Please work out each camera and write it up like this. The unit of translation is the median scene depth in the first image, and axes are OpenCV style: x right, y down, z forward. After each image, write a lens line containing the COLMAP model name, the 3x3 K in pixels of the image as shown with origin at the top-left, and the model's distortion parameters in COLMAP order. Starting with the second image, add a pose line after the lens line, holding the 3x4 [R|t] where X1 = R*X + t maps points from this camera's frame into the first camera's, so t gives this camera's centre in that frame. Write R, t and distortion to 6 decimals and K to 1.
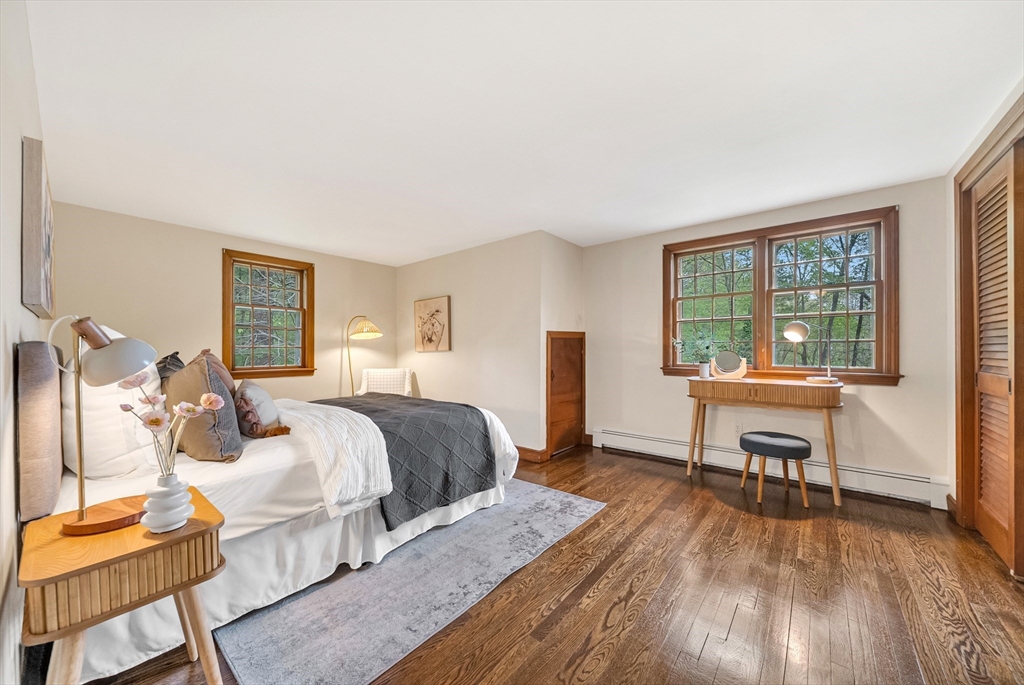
lens RADIAL K [[370.6, 0, 512.8], [0, 370.6, 348.8], [0, 0, 1]] dist [-0.000997, -0.000204]
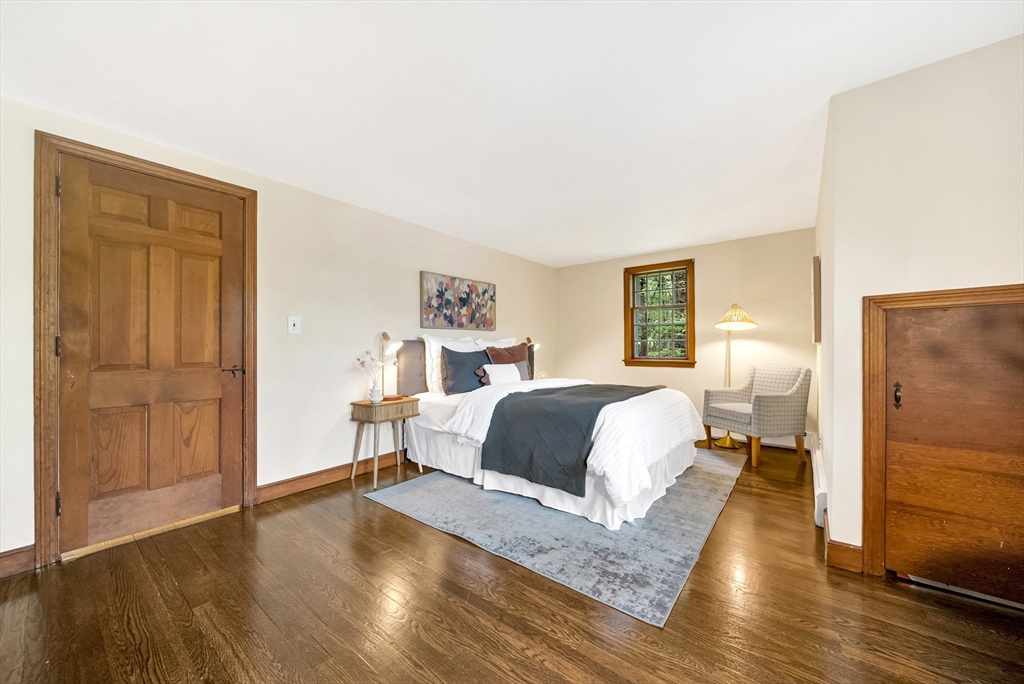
lens RADIAL K [[370.6, 0, 514.3], [0, 370.6, 345.9], [0, 0, 1]] dist [-0.000997, -0.000204]
pose [[0.023682, -0.001056, -0.999719, 0.839034], [0.007819, 0.999969, -0.000872, 0.014091], [0.999689, -0.007796, 0.023689, 0.835614]]
